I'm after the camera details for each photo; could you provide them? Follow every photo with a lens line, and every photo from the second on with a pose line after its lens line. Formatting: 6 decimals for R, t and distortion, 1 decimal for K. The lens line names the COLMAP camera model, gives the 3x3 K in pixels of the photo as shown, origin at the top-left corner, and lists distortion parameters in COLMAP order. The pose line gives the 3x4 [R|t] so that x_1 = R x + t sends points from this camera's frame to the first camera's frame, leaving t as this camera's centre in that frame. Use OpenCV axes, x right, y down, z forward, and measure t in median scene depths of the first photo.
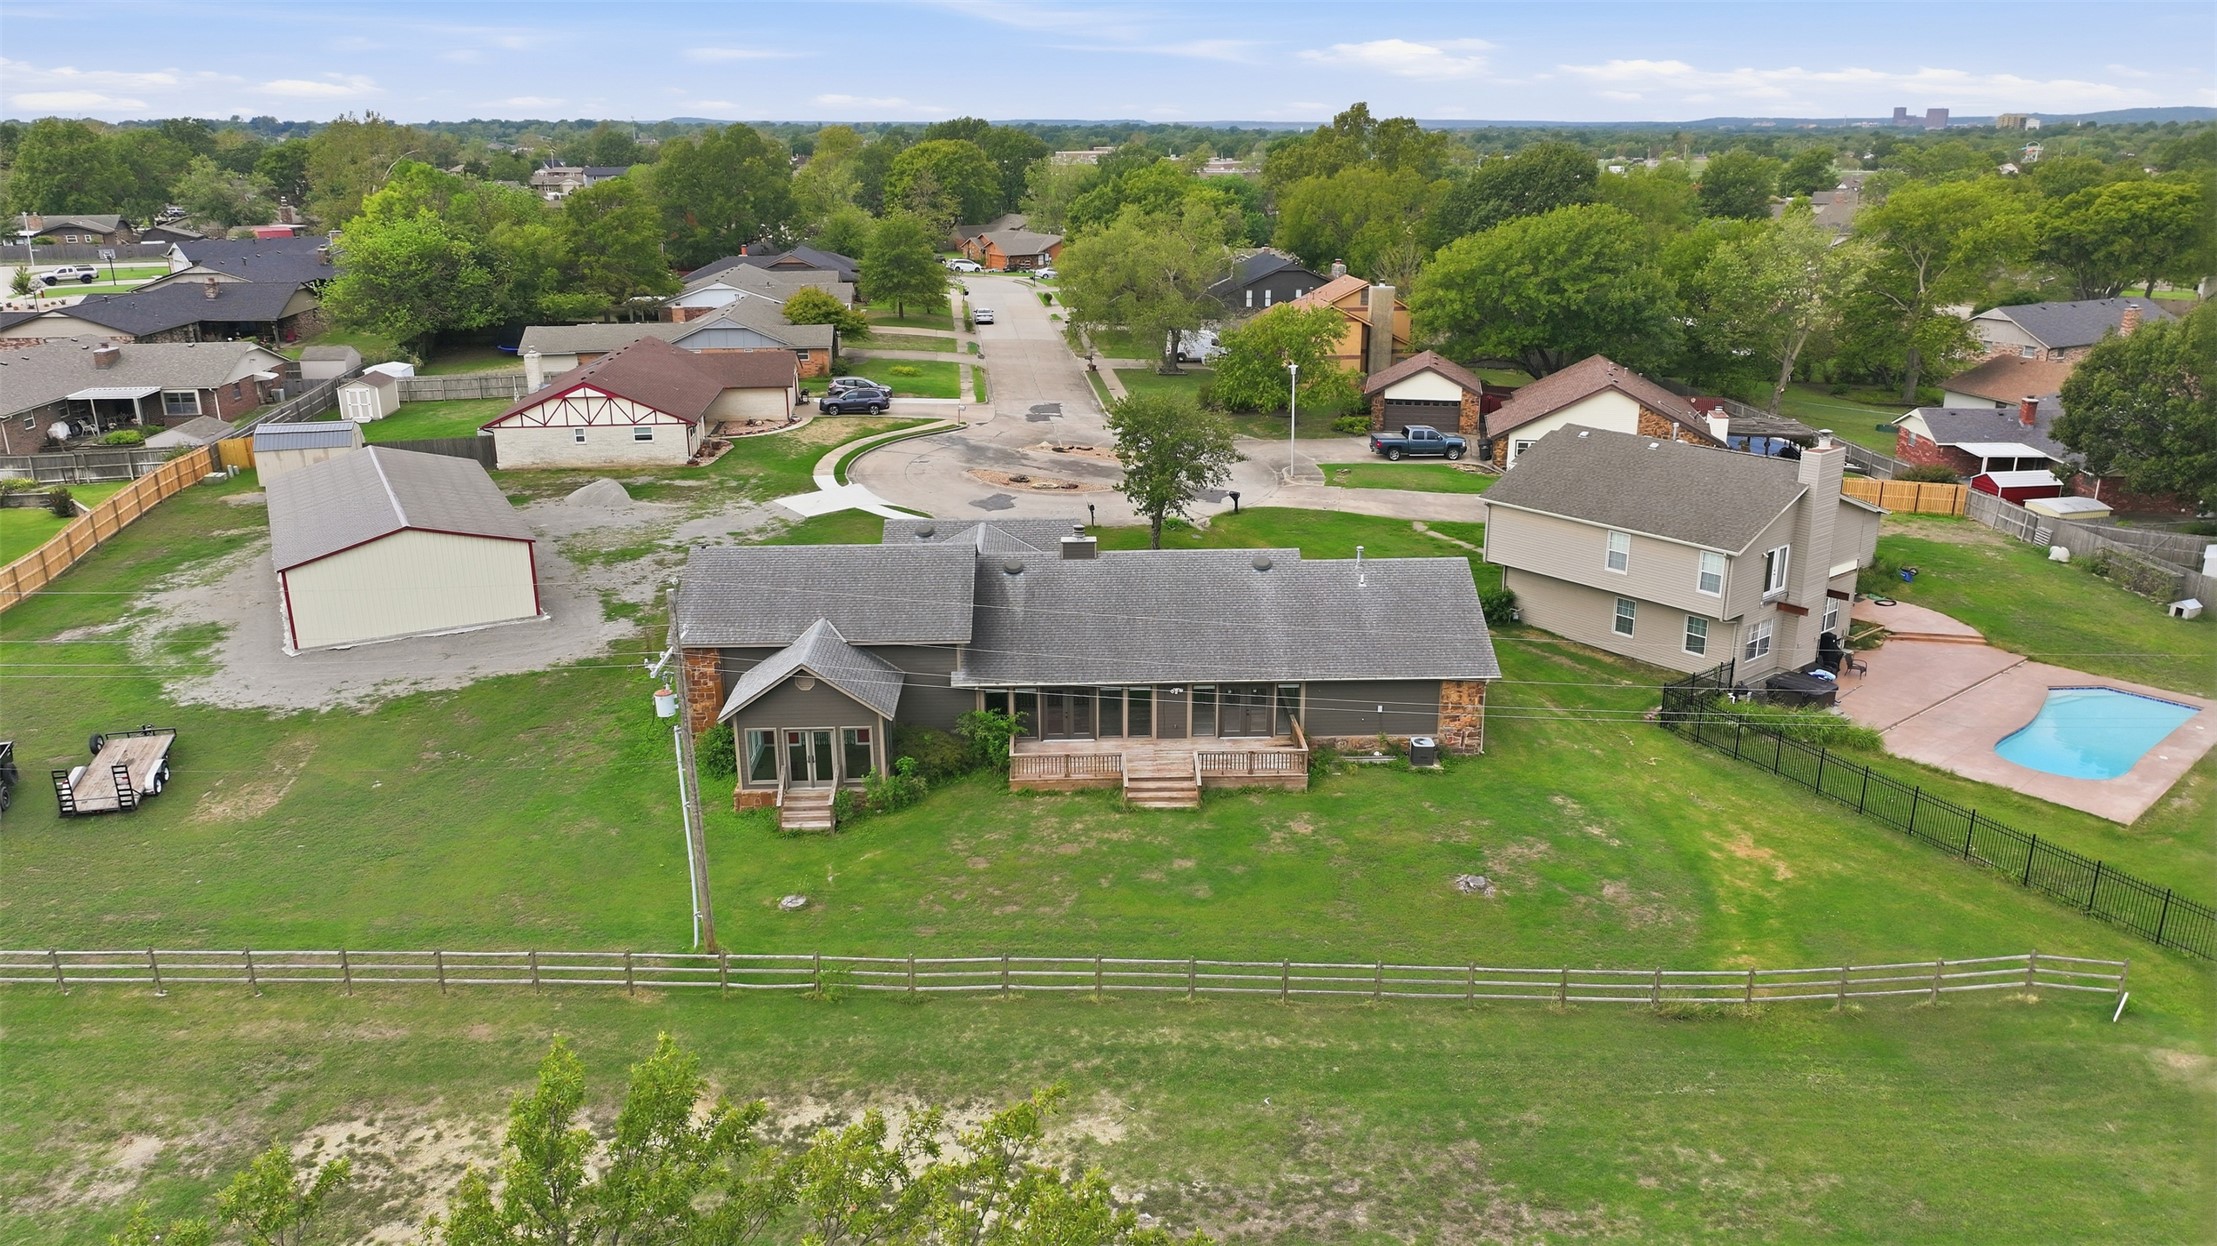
lens RADIAL K [[1542.5, 0, 1108.5], [0, 1542.5, 623.0], [0, 0, 1]] dist [-0.000941, 0.006837]
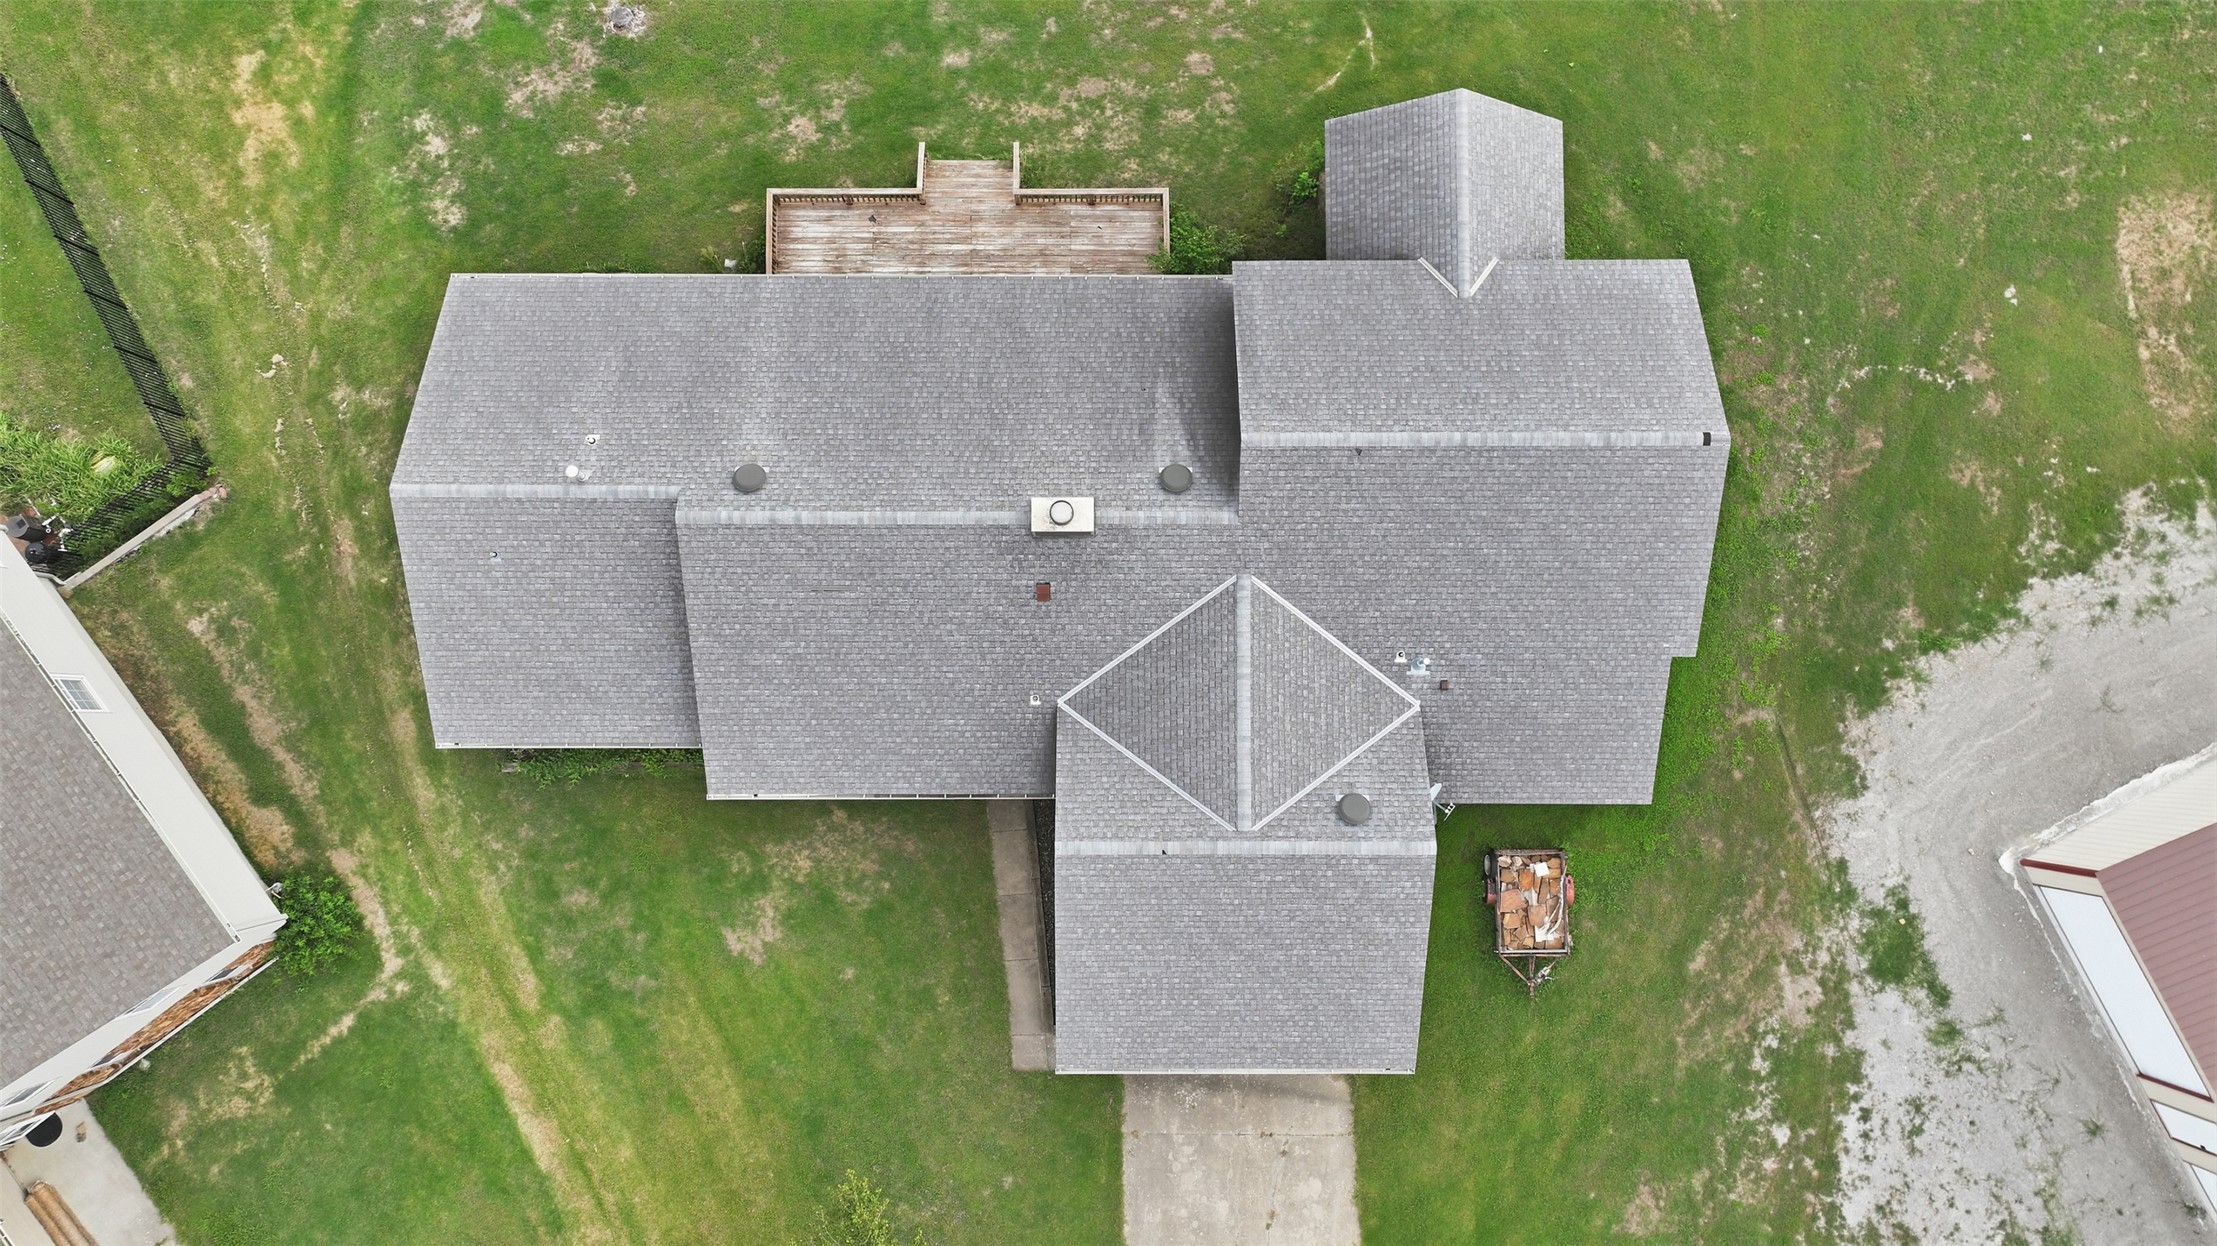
lens RADIAL K [[1542.5, 0, 1108.5], [0, 1542.5, 623.0], [0, 0, 1]] dist [-0.000941, 0.006837]
pose [[-0.999393, -0.034487, 0.004981, -0.046944], [0.013356, -0.247090, 0.968901, -0.701684], [-0.032184, 0.968379, 0.247400, 1.034147]]
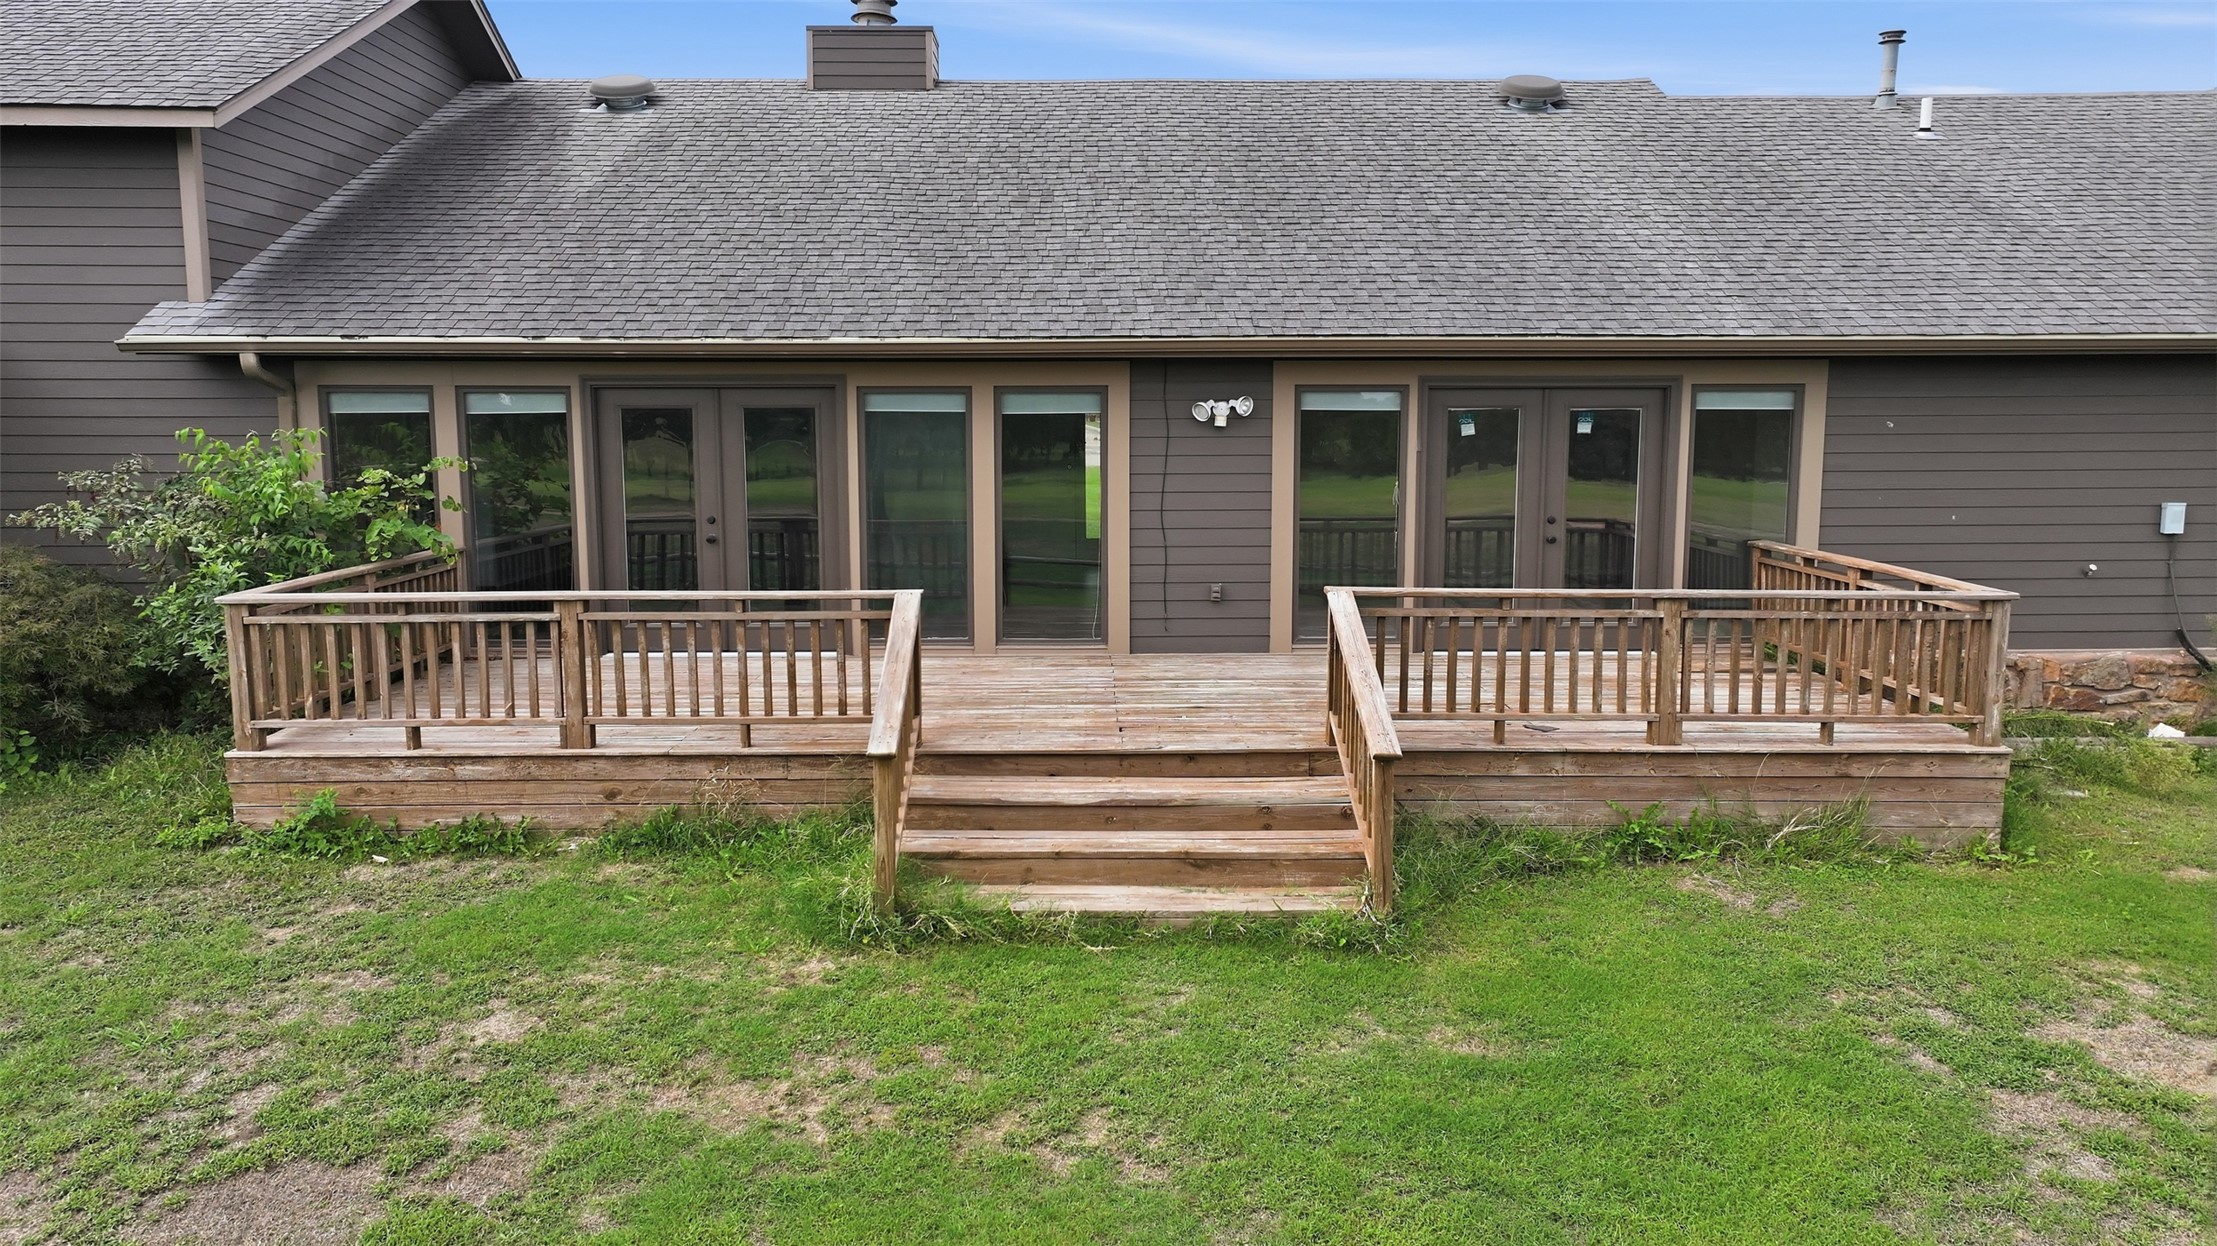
lens RADIAL K [[1542.5, 0, 1108.5], [0, 1542.5, 623.0], [0, 0, 1]] dist [-0.000941, 0.006837]
pose [[0.999718, 0.005987, -0.022999, 0.035806], [-0.010011, 0.983782, -0.179090, 0.118681], [0.021554, 0.179270, 0.983564, 0.850729]]
